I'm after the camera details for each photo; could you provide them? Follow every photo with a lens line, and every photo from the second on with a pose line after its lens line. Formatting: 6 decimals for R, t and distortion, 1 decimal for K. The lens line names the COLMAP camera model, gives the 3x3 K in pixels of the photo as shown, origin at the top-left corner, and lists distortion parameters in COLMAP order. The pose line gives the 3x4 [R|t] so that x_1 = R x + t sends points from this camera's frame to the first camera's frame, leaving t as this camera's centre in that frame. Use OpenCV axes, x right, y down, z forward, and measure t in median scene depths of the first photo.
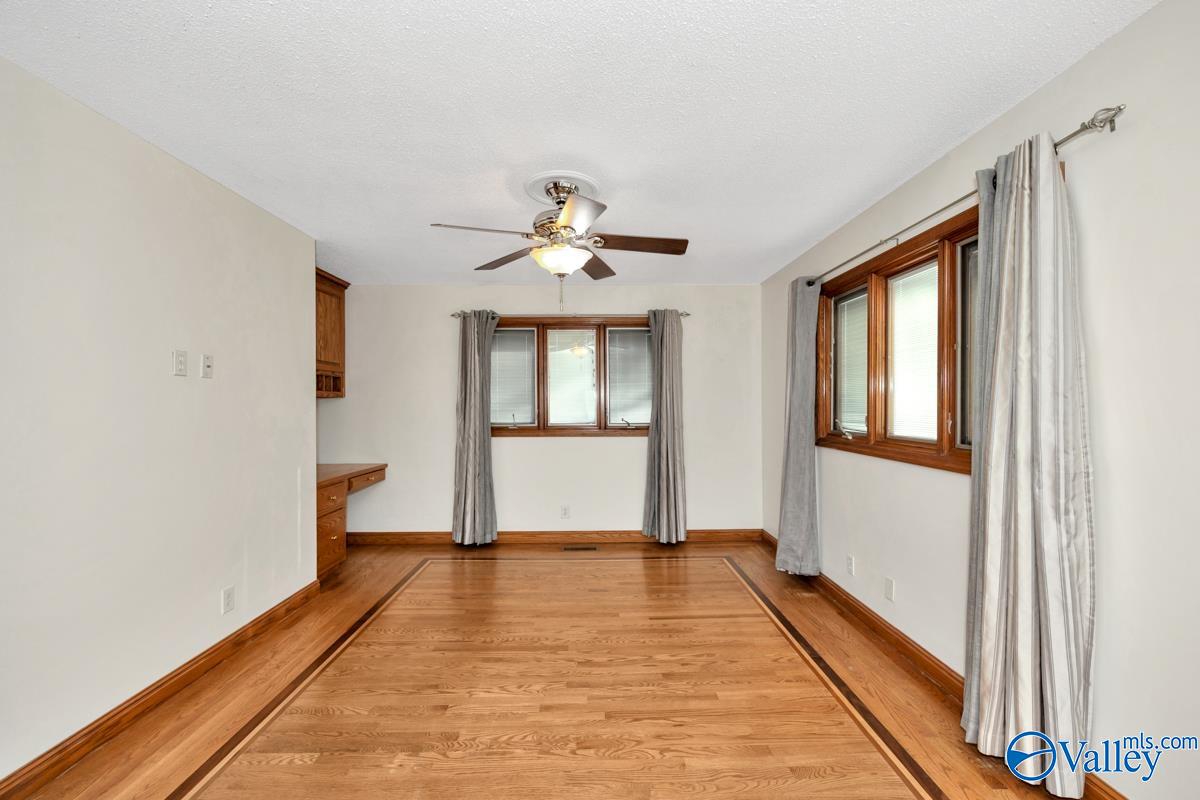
lens RADIAL K [[508.2, 0, 598.3], [0, 508.2, 403.1], [0, 0, 1]] dist [0.004285, -0.000003]
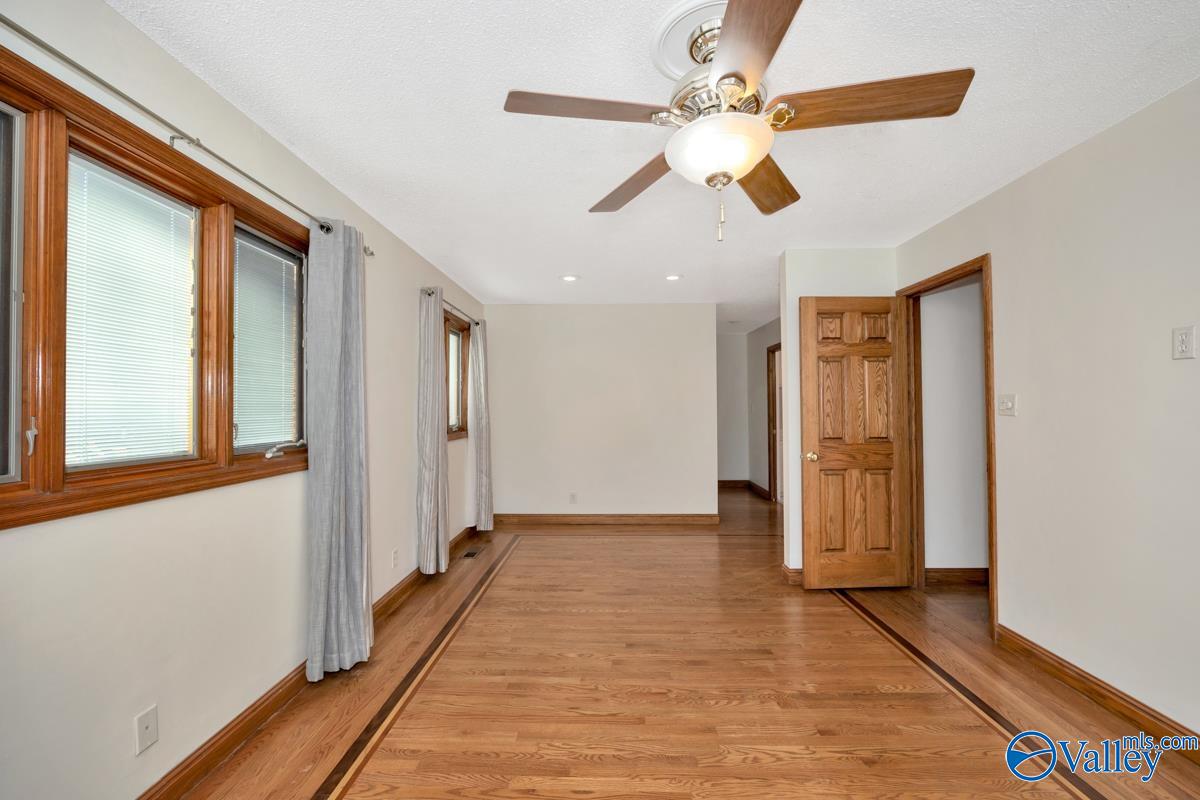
lens RADIAL K [[508.2, 0, 602.7], [0, 508.2, 402.2], [0, 0, 1]] dist [0.004285, -0.000003]
pose [[-0.999425, 0.009379, 0.032570, 0.058950], [0.008954, 0.999873, -0.013164, 0.017079], [-0.032689, -0.012865, -0.999383, 2.063956]]
